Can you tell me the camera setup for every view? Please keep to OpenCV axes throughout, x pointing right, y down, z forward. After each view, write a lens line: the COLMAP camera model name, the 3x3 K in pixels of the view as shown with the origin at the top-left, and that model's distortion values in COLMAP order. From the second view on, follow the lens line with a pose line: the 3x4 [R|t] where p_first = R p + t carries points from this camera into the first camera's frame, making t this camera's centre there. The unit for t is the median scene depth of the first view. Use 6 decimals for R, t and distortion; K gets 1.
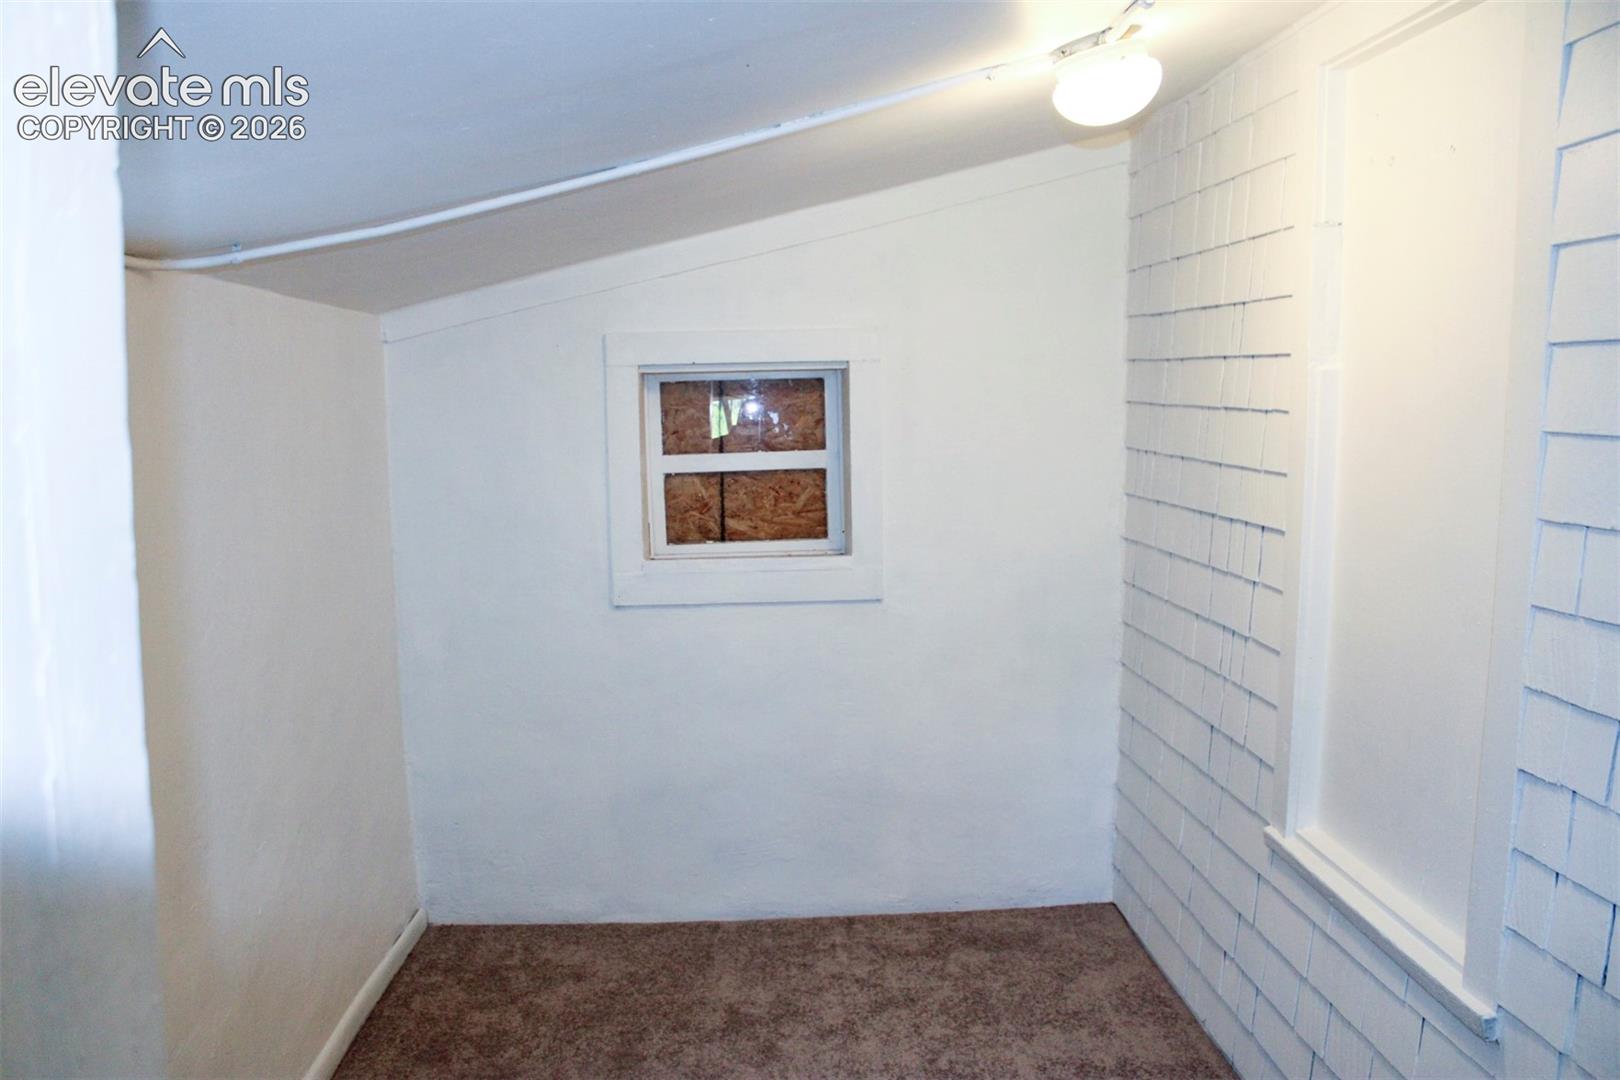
lens RADIAL K [[1392.6, 0, 803.9], [0, 1392.6, 536.0], [0, 0, 1]] dist [-0.148414, 0.159147]
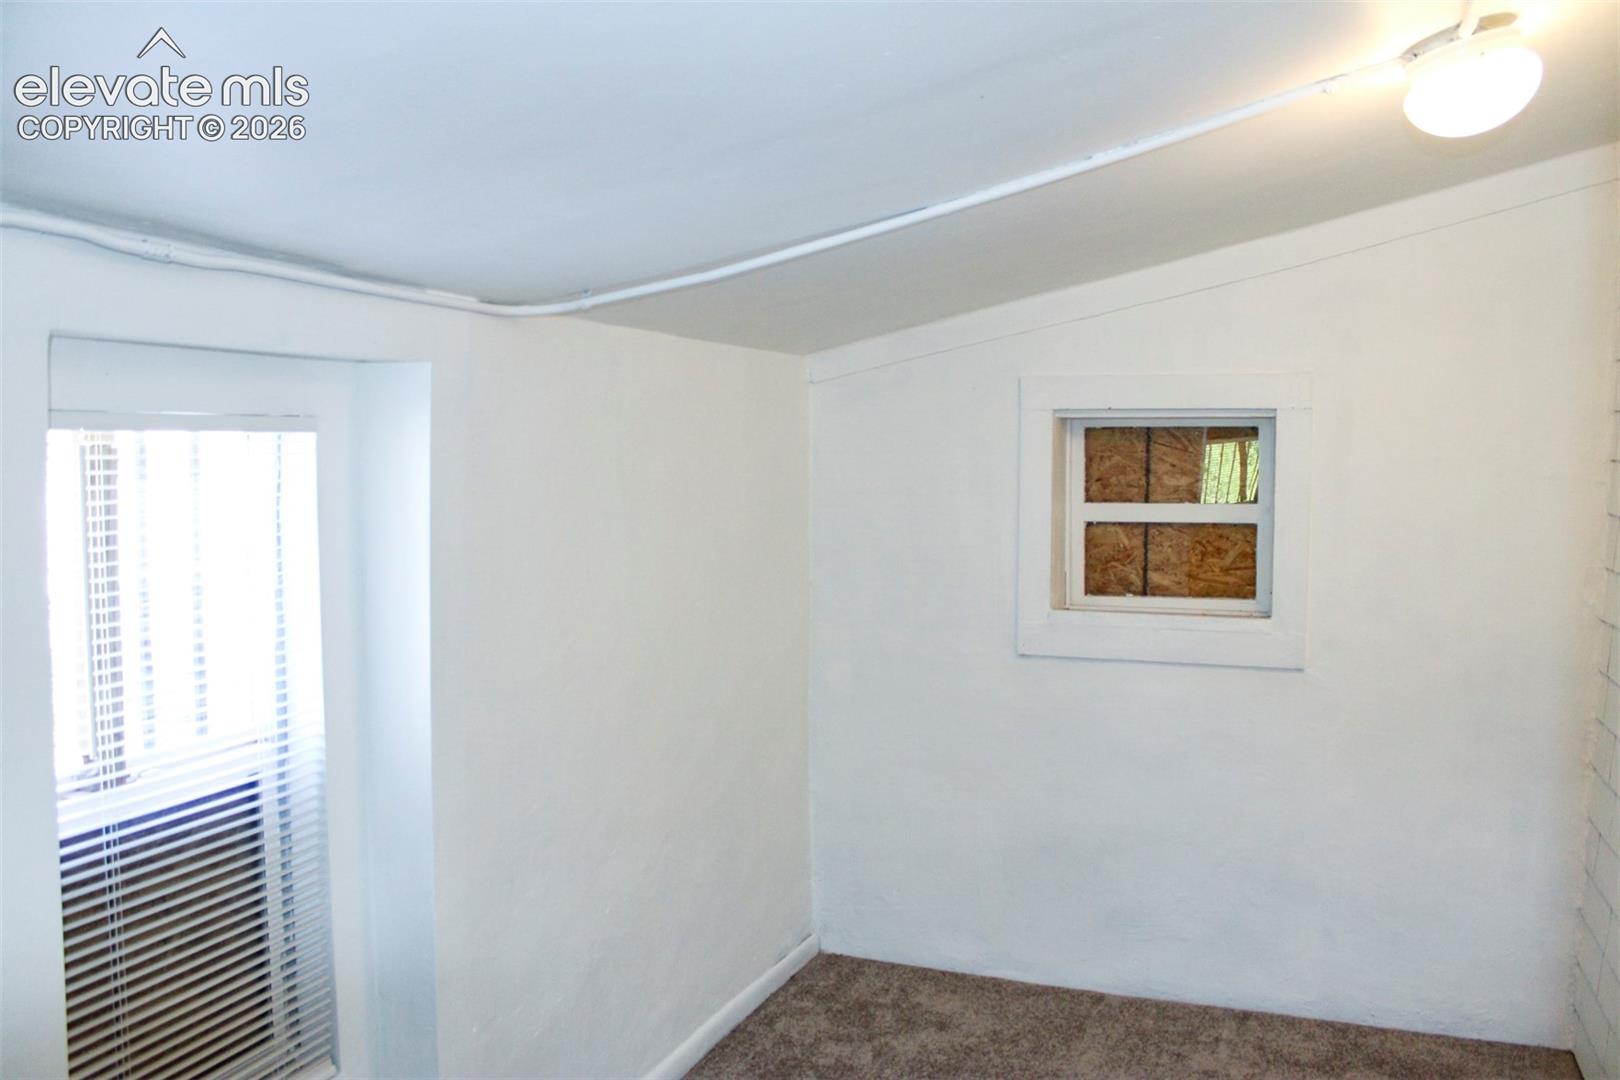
lens RADIAL K [[1392.6, 0, 803.9], [0, 1392.6, 536.0], [0, 0, 1]] dist [-0.148414, 0.159147]
pose [[0.912273, 0.046592, -0.406923, 0.118456], [-0.059564, 0.998039, -0.019261, -0.004888], [0.405228, 0.041809, 0.913259, 0.041456]]
